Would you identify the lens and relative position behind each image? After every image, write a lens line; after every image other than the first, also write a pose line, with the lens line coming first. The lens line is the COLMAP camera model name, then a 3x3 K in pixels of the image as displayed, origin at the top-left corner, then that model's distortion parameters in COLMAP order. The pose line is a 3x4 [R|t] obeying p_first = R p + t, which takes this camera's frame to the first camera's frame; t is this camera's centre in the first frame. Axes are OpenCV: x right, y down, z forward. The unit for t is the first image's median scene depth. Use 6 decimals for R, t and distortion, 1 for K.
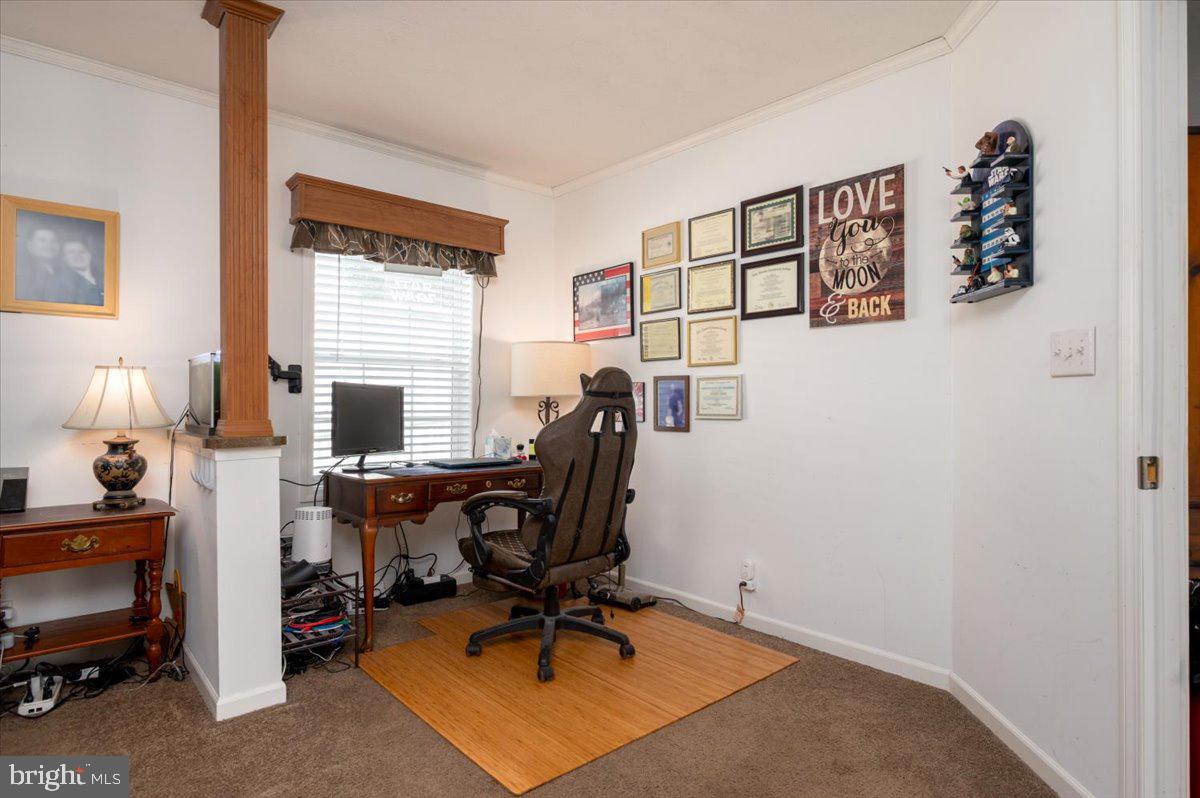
lens RADIAL K [[666.4, 0, 598.8], [0, 666.4, 392.4], [0, 0, 1]] dist [-0.004529, -0.000245]
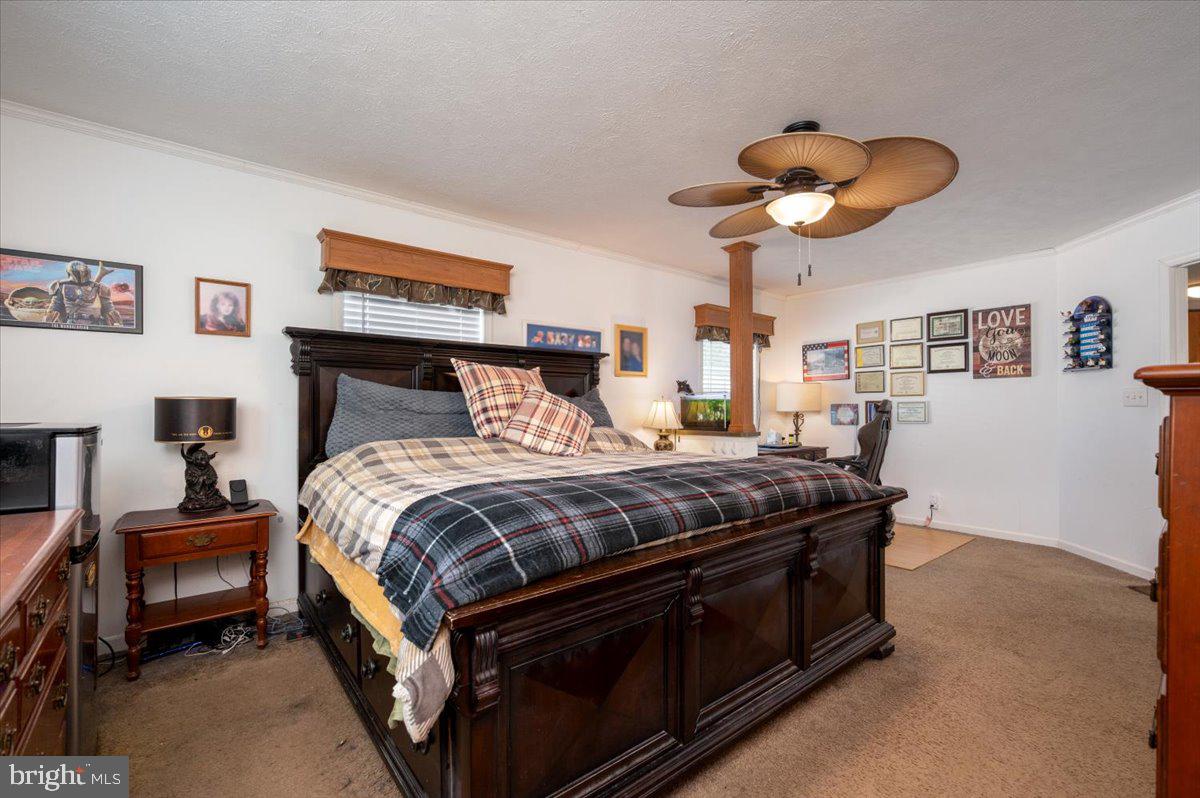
lens RADIAL K [[527.2, 0, 597.8], [0, 527.2, 401.8], [0, 0, 1]] dist [-0.006927, 0.000765]
pose [[0.998969, -0.004645, -0.045148, -0.771638], [0.004661, 0.999989, 0.000241, -0.032473], [0.045147, -0.000451, 0.998980, -0.673586]]
